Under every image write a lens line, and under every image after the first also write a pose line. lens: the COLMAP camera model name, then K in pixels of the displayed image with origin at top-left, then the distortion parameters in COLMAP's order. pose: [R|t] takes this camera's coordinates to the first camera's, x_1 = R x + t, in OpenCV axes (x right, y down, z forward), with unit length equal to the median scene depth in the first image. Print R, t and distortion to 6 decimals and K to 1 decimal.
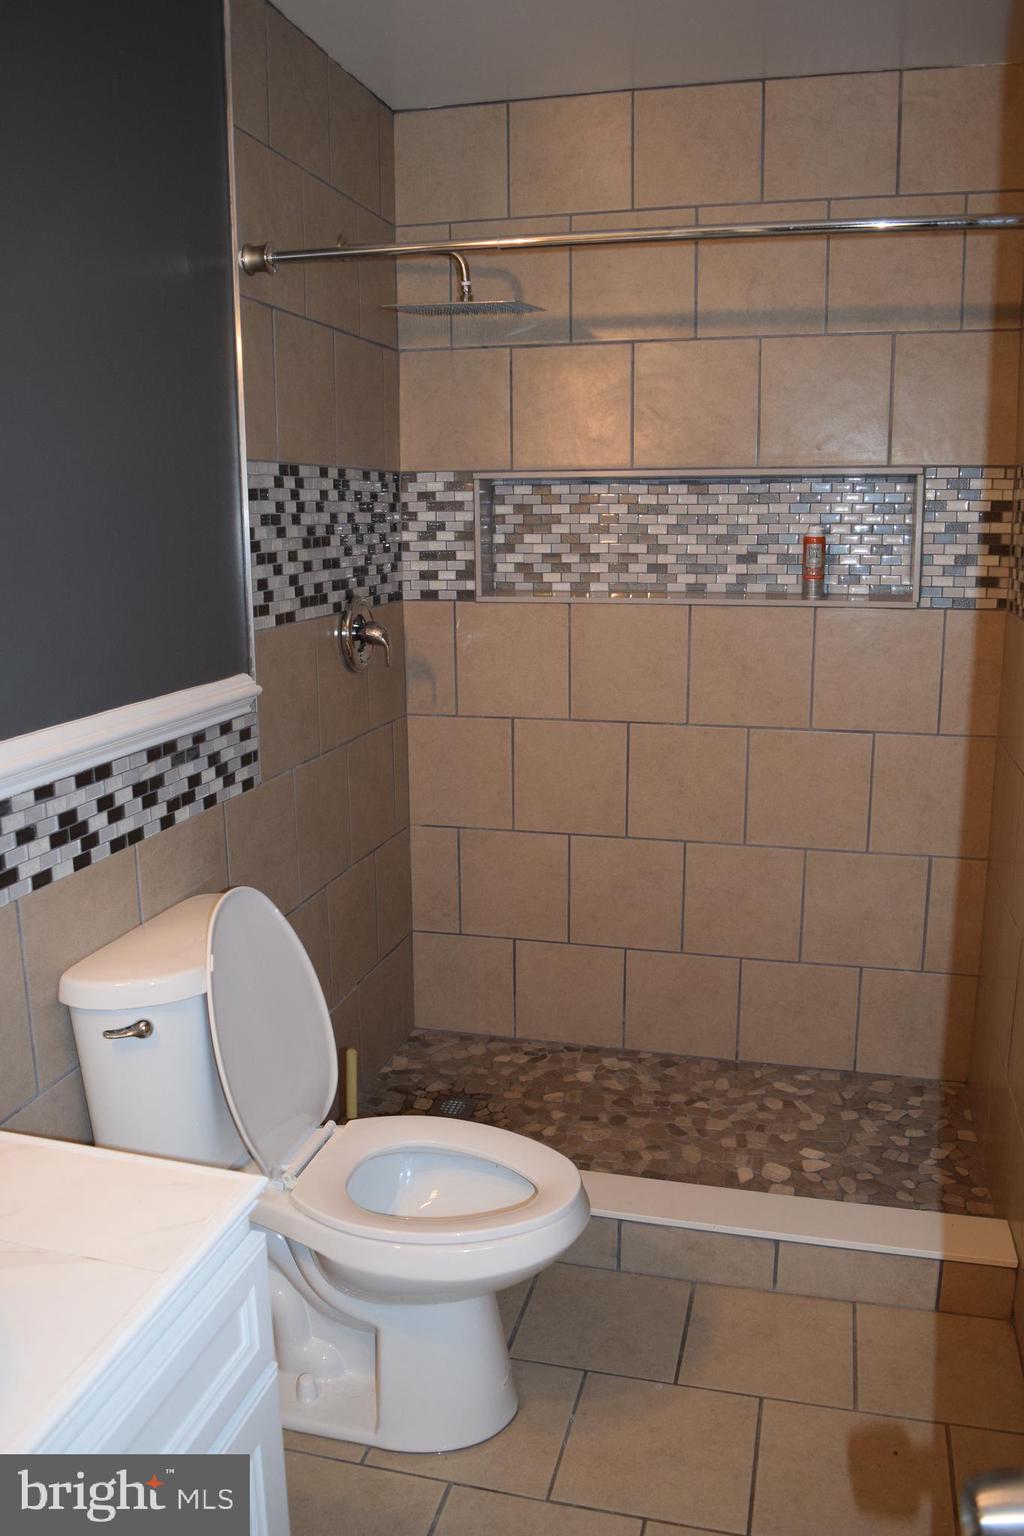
lens RADIAL K [[1200.2, 0, 512.0], [0, 1200.2, 768.0], [0, 0, 1]] dist [-0.098376, 0.023167]
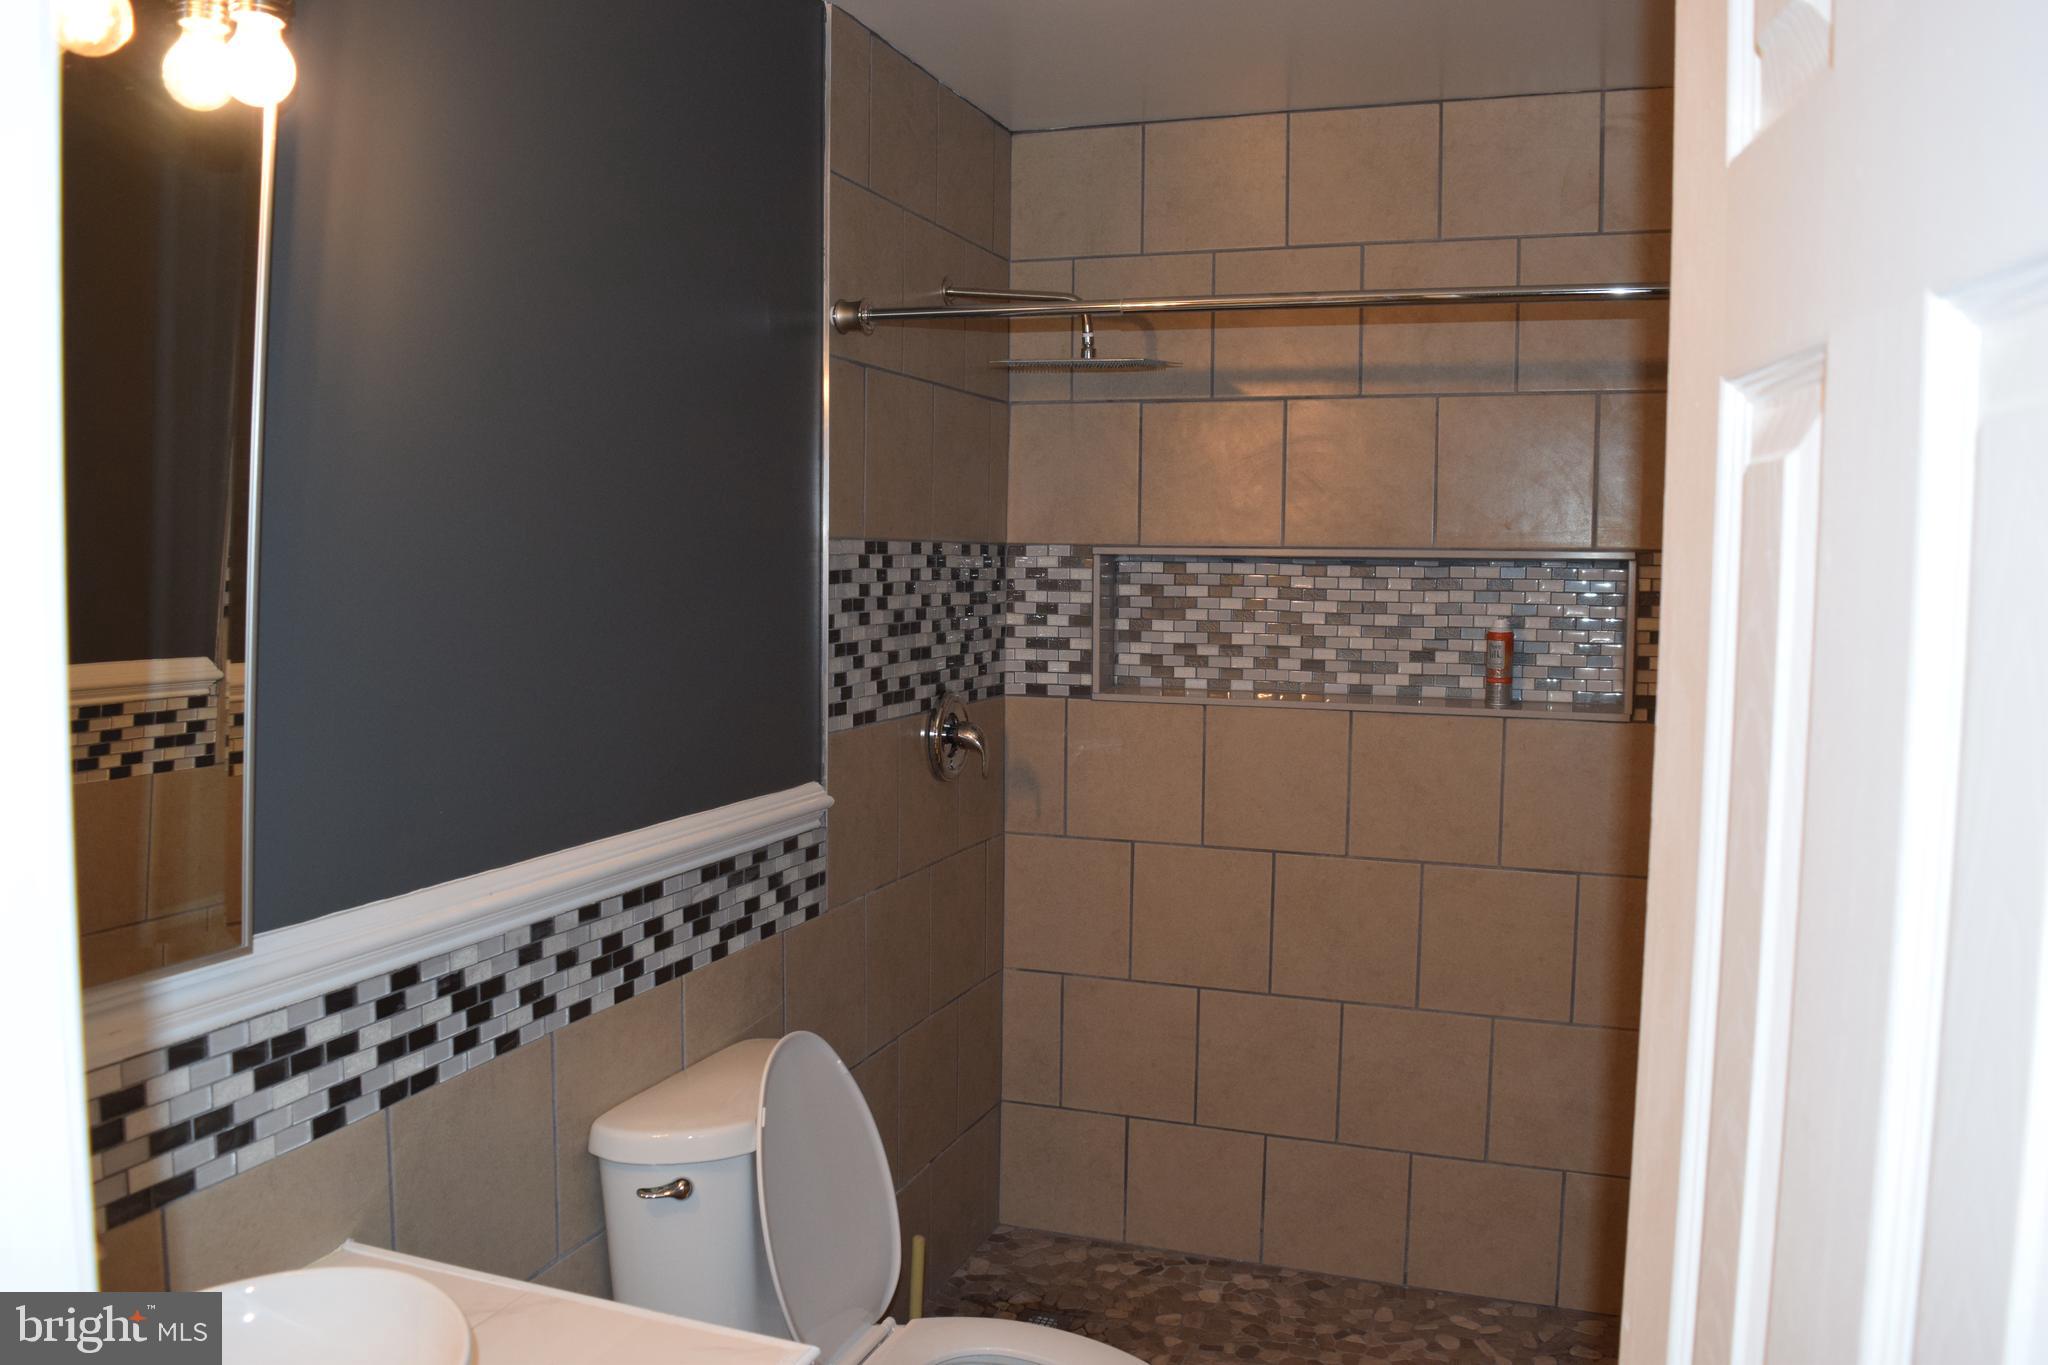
lens RADIAL K [[1600.3, 0, 1013.8], [0, 1600.3, 682.9], [0, 0, 1]] dist [-0.098376, 0.023167]
pose [[0.995574, 0.026250, -0.090237, 0.017002], [-0.037851, 0.990874, -0.129367, -0.005190], [0.086018, 0.132210, 0.987482, -0.109962]]
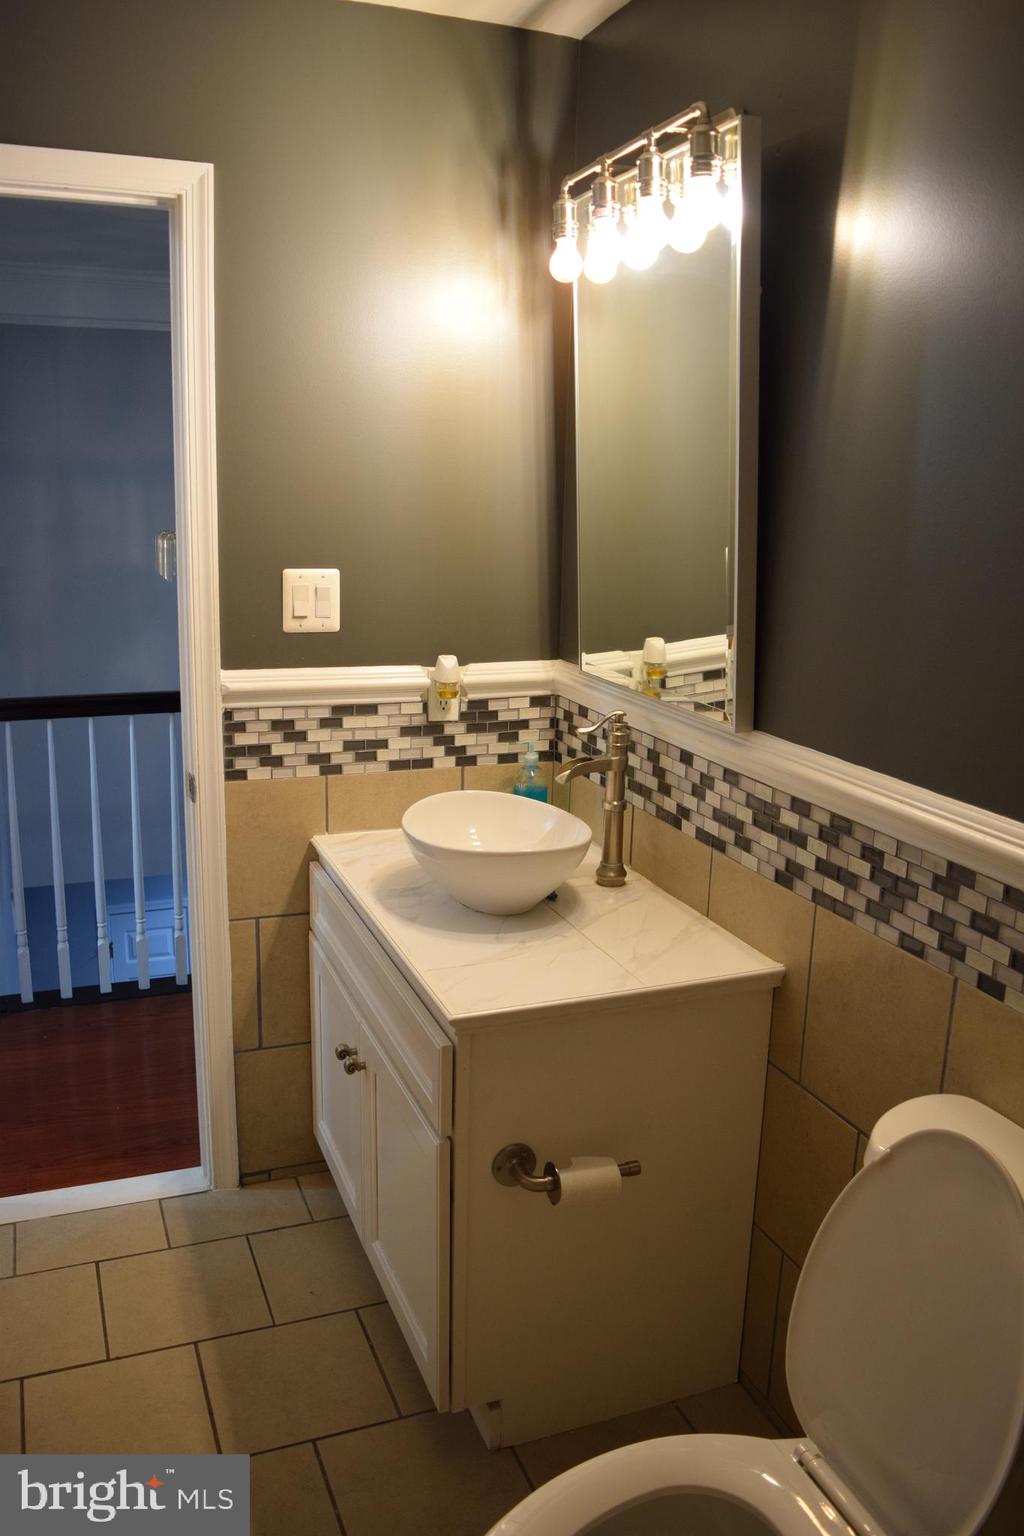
lens RADIAL K [[1200.2, 0, 512.0], [0, 1200.2, 768.0], [0, 0, 1]] dist [-0.098376, 0.023167]
pose [[-0.806886, 0.118857, -0.578626, 0.217203], [-0.143335, 0.910878, 0.386984, -0.201457], [0.573054, 0.395189, -0.717938, 0.823889]]
